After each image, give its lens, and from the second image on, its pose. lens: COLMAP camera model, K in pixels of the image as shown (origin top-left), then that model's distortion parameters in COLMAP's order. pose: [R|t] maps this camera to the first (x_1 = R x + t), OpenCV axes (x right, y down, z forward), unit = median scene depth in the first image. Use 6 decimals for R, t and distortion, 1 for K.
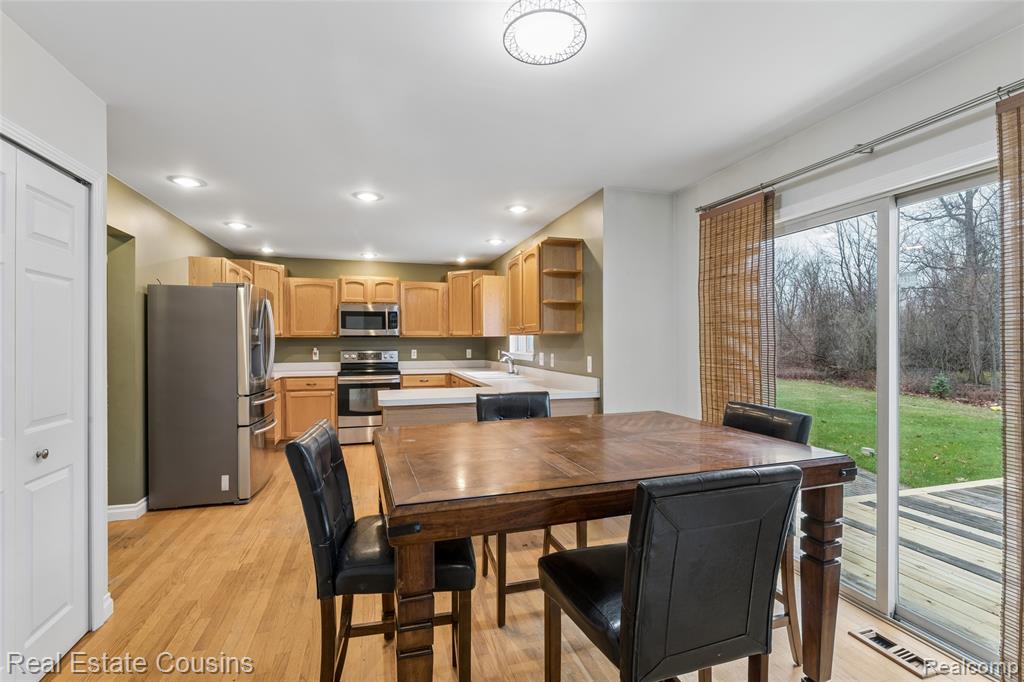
lens RADIAL K [[466.6, 0, 515.2], [0, 466.6, 347.5], [0, 0, 1]] dist [-0.001286, -0.000456]
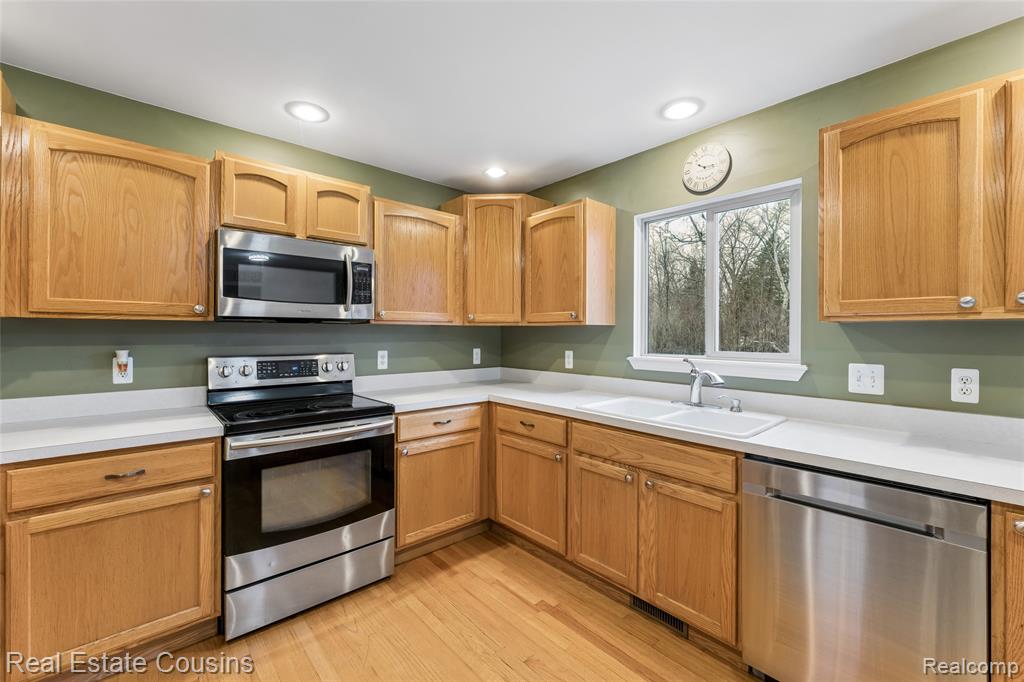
lens RADIAL K [[415.9, 0, 507.1], [0, 415.9, 335.5], [0, 0, 1]] dist [-0.007761, 0.000556]
pose [[0.906741, 0.004406, 0.421665, -0.307399], [-0.001908, 0.999978, -0.006346, -0.009202], [-0.421684, 0.004950, 0.906729, 0.615708]]
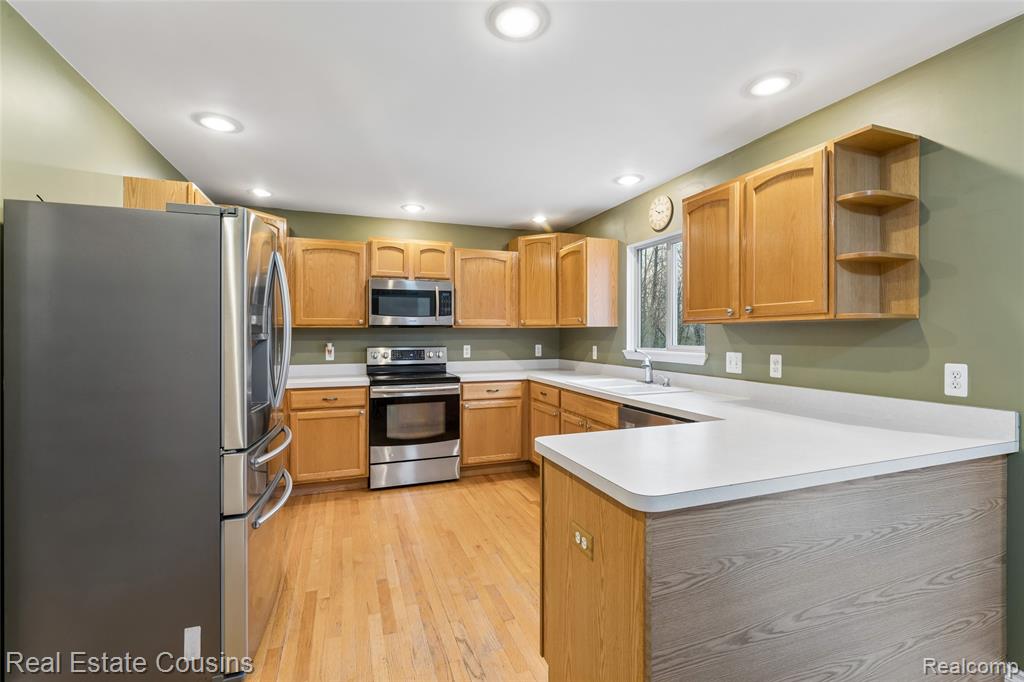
lens RADIAL K [[449.2, 0, 514.3], [0, 449.2, 336.5], [0, 0, 1]] dist [-0.003859, 0.000538]
pose [[0.997773, 0.000972, 0.066690, -0.208602], [-0.000491, 0.999974, -0.007215, -0.004241], [-0.066696, 0.007166, 0.997748, 0.333917]]
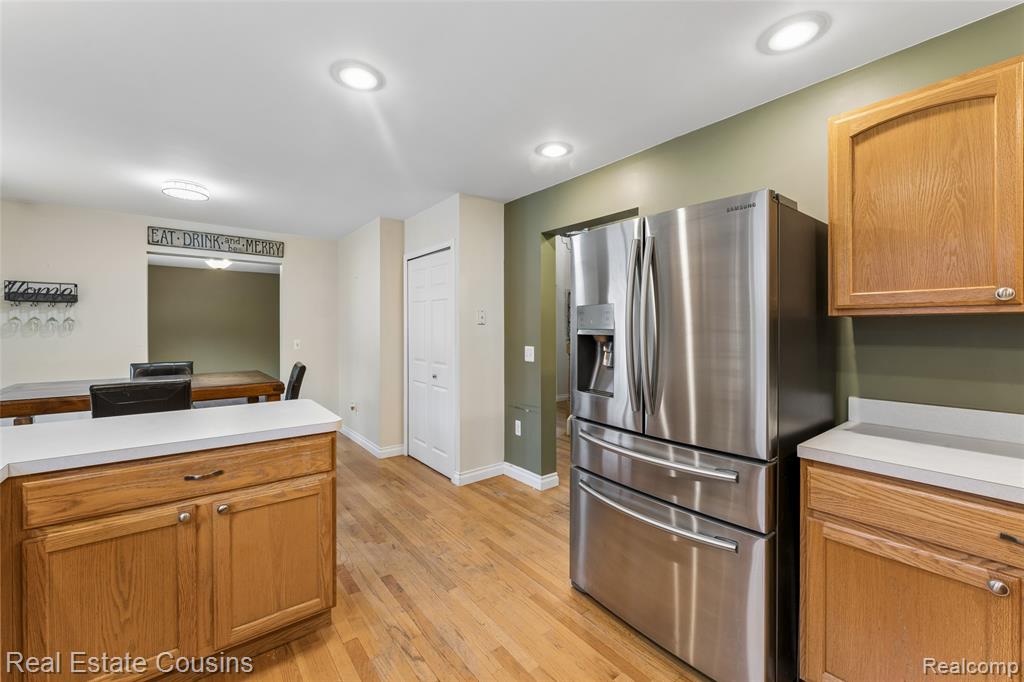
lens RADIAL K [[415.9, 0, 512.4], [0, 415.9, 323.4], [0, 0, 1]] dist [-0.007761, 0.000556]
pose [[-0.932219, -0.003962, -0.361873, -0.183363], [-0.003520, 0.999992, -0.001881, -0.012468], [0.361877, -0.000480, -0.932226, 0.937136]]
